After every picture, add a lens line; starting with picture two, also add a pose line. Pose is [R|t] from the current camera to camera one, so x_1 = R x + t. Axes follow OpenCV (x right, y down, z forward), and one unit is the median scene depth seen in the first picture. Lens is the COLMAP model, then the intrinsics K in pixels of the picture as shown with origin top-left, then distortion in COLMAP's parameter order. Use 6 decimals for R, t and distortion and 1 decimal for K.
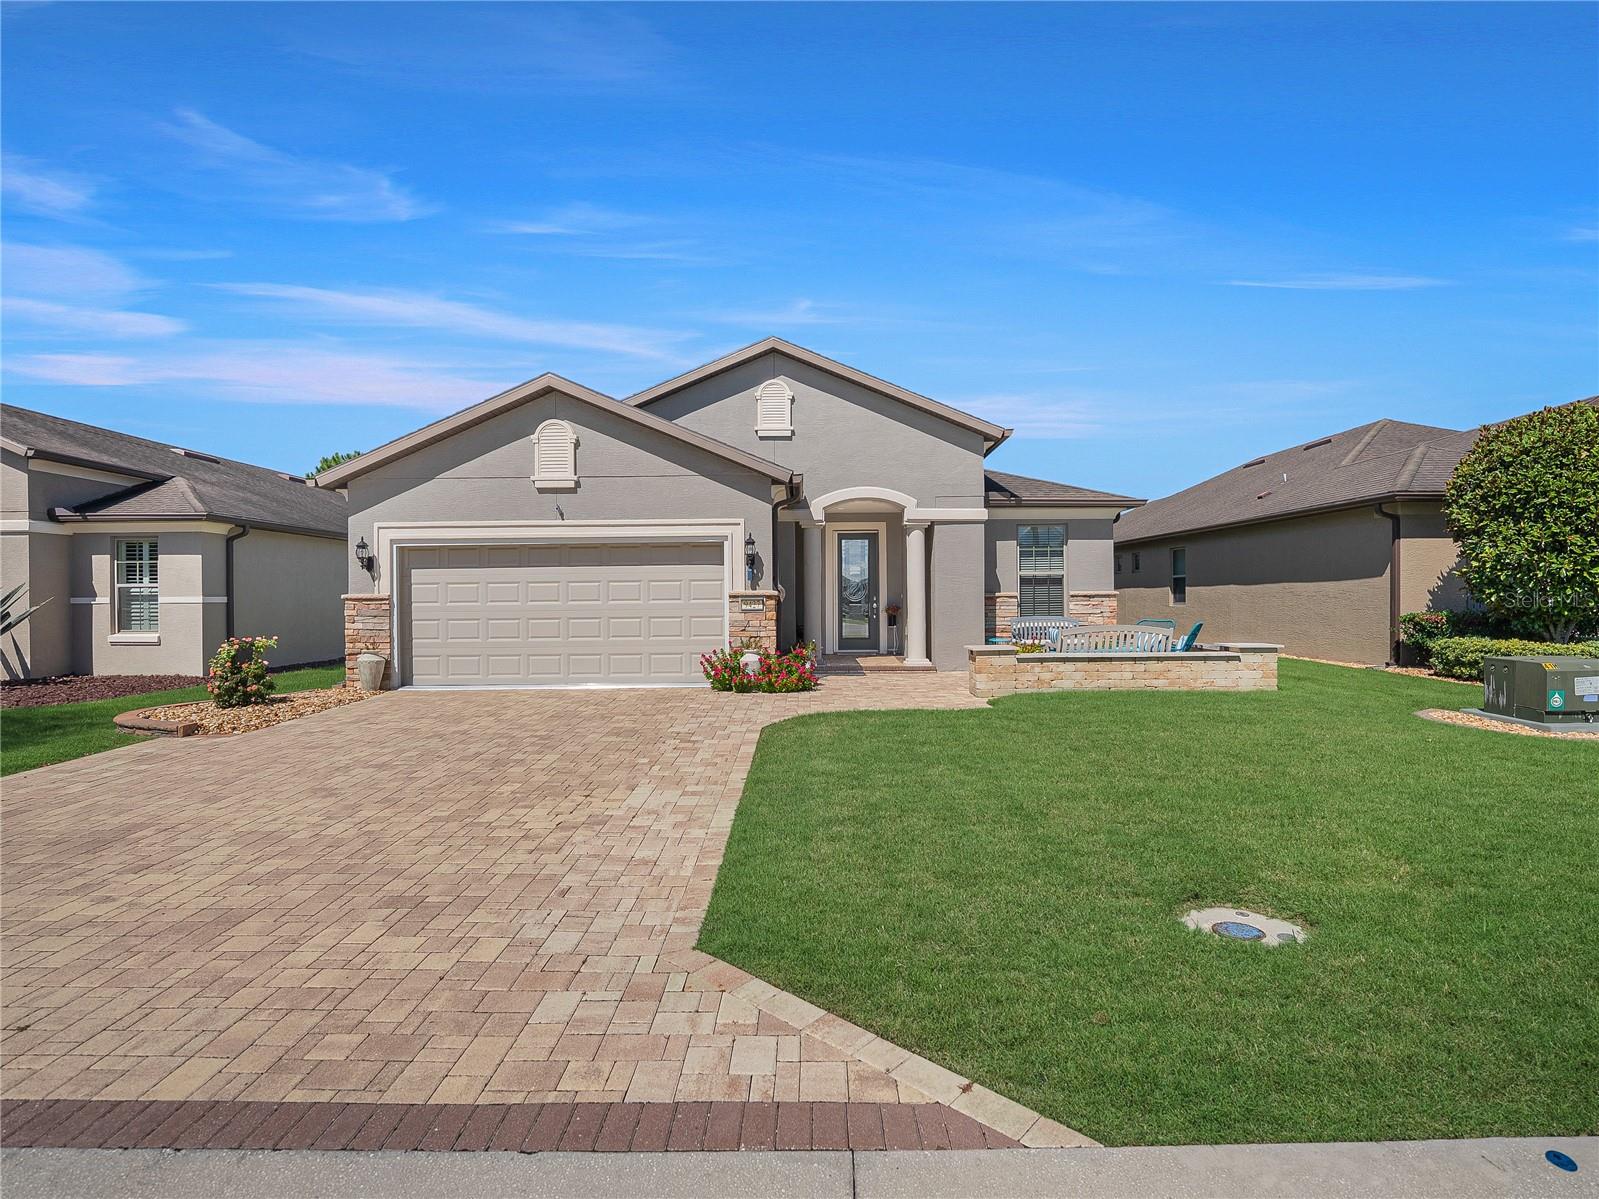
lens RADIAL K [[787.9, 0, 805.5], [0, 787.9, 597.5], [0, 0, 1]] dist [-0.021580, -0.000023]
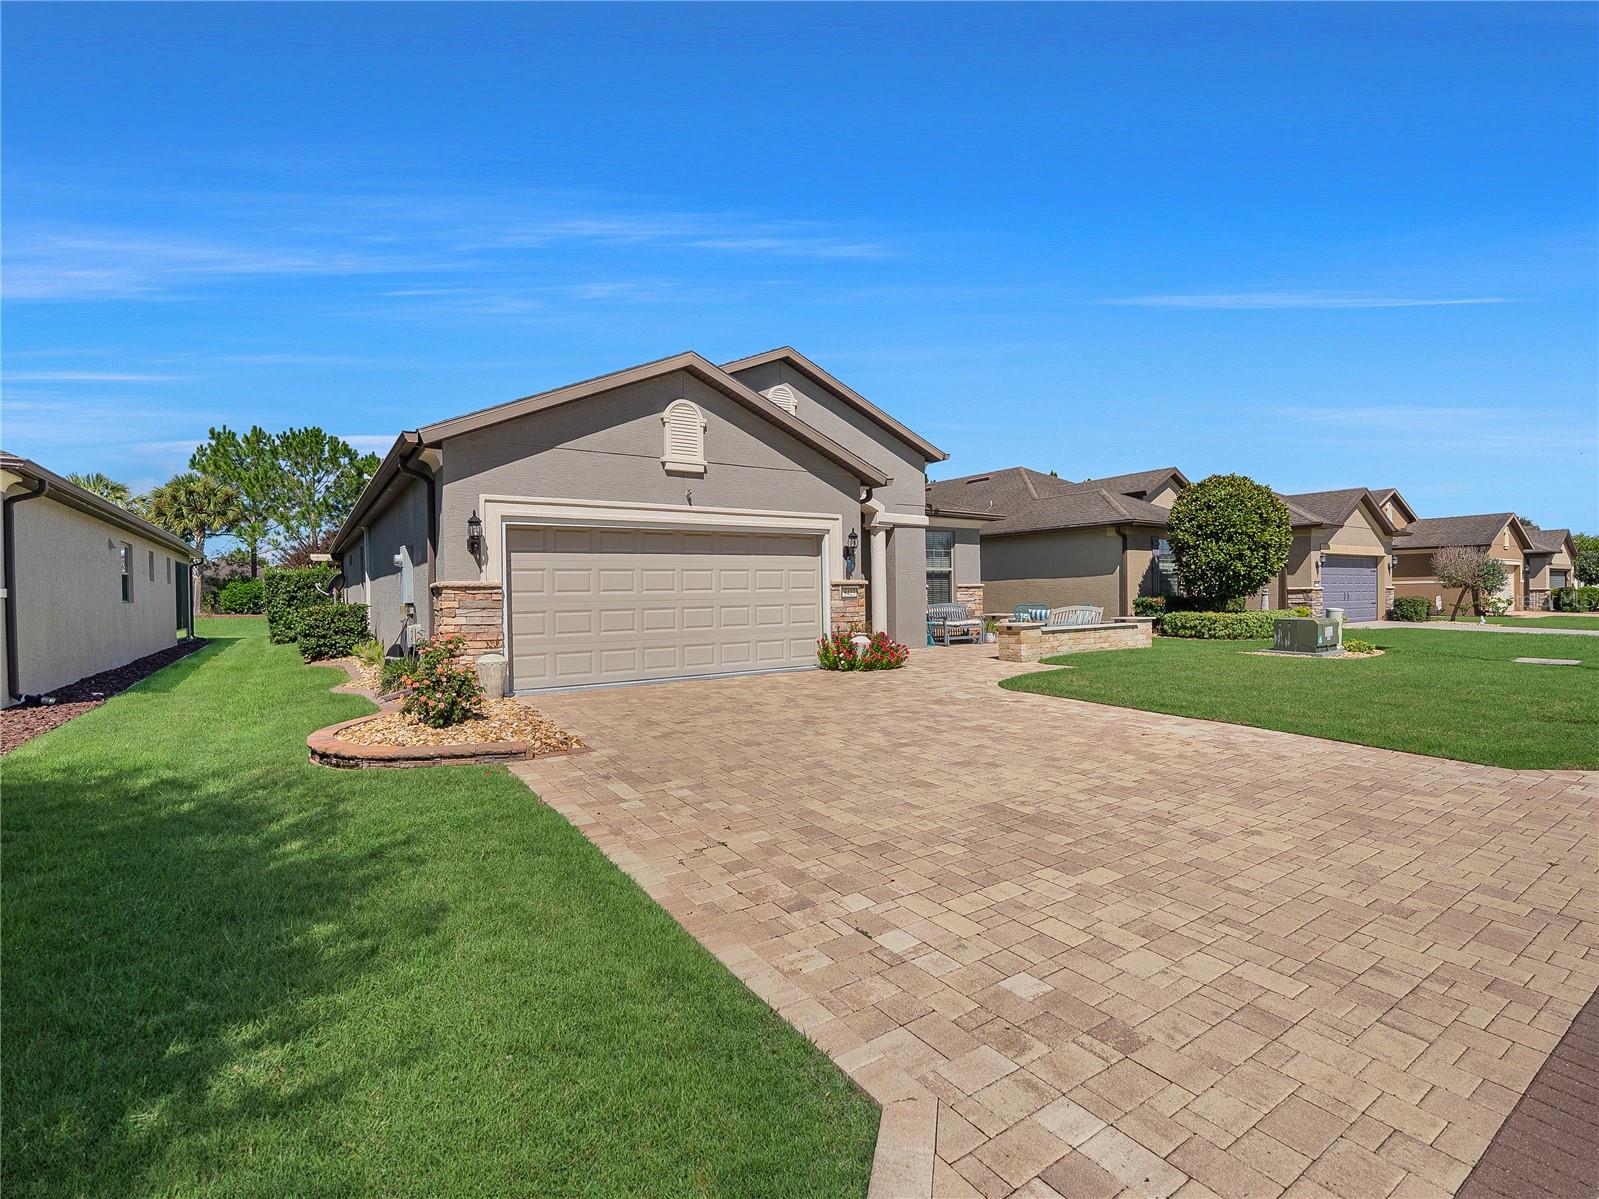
lens RADIAL K [[752.1, 0, 804.7], [0, 752.1, 593.0], [0, 0, 1]] dist [-0.024762, -0.000137]
pose [[0.824802, -0.003732, 0.565409, -0.700903], [0.007798, 0.999958, -0.004775, 0.013896], [-0.565367, 0.008347, 0.824797, 0.159663]]
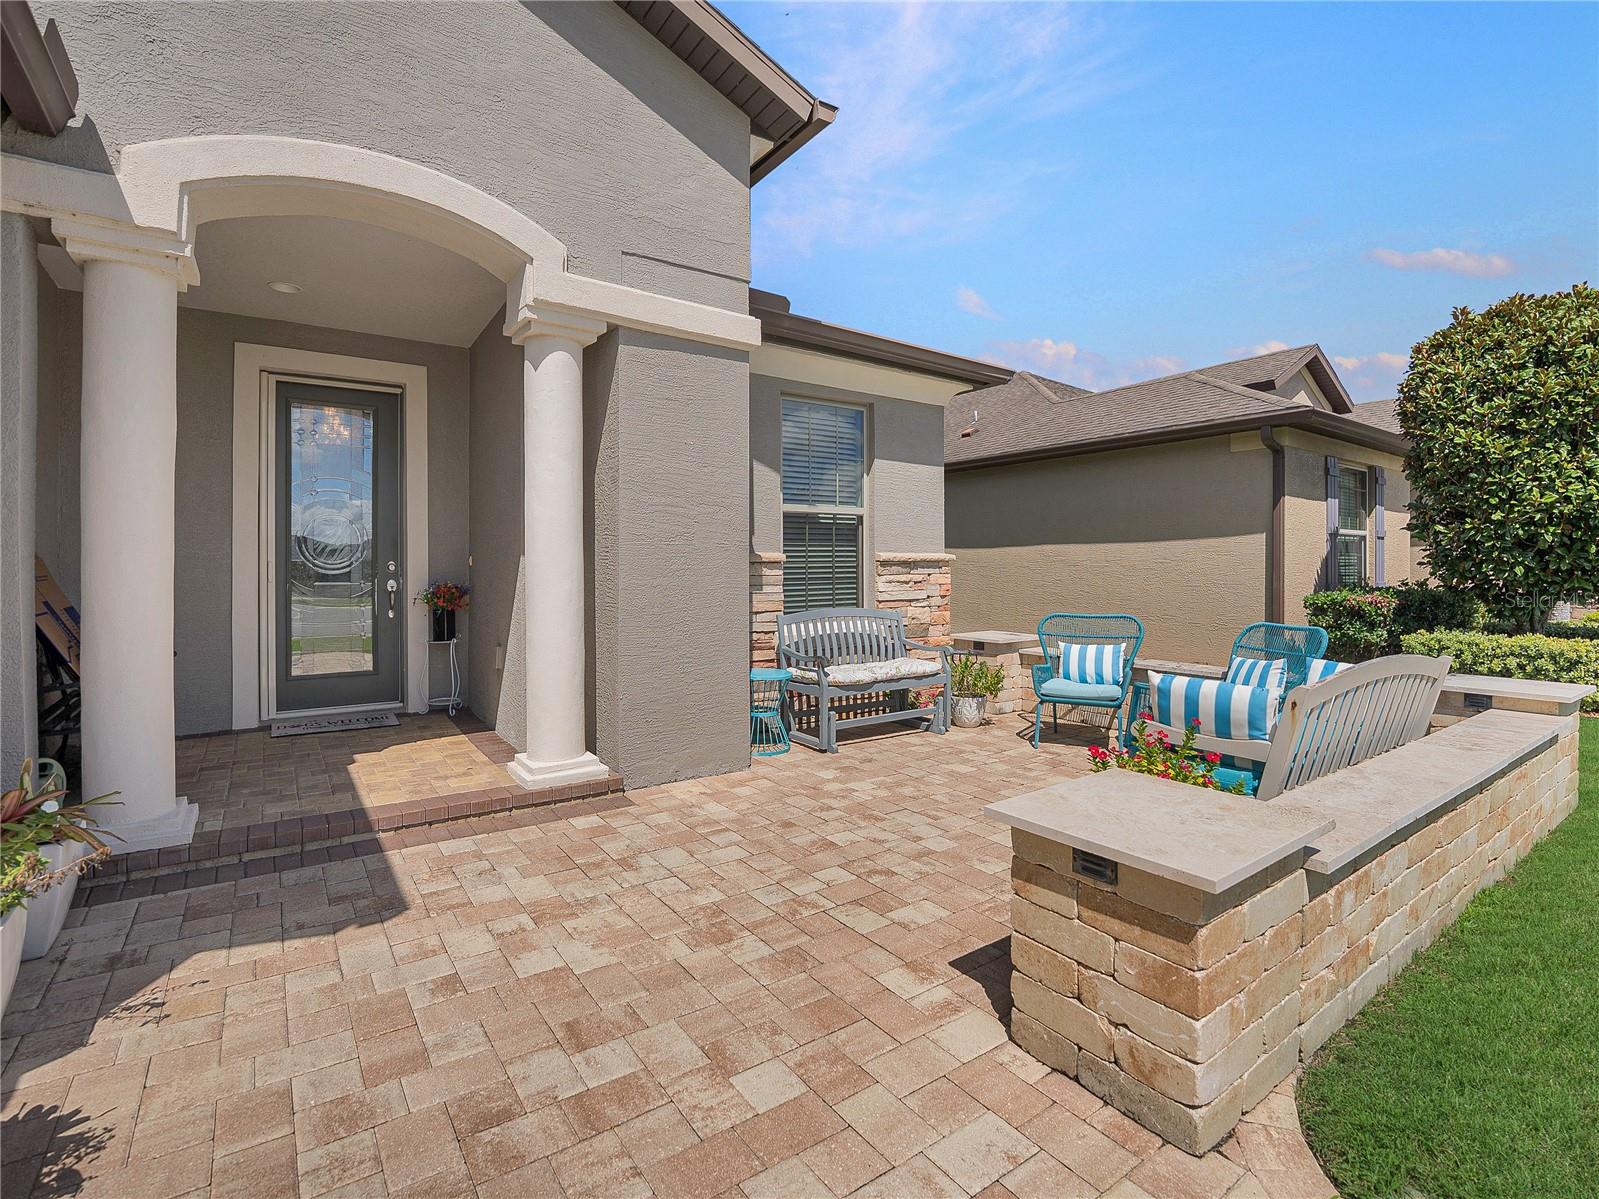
lens RADIAL K [[761.5, 0, 798.4], [0, 761.5, 568.1], [0, 0, 1]] dist [-0.026707, 0.000126]
pose [[0.816020, 0.004870, 0.578004, 0.053263], [-0.003495, 0.999988, -0.003490, 0.003409], [-0.578014, 0.000828, 0.816027, 0.828156]]
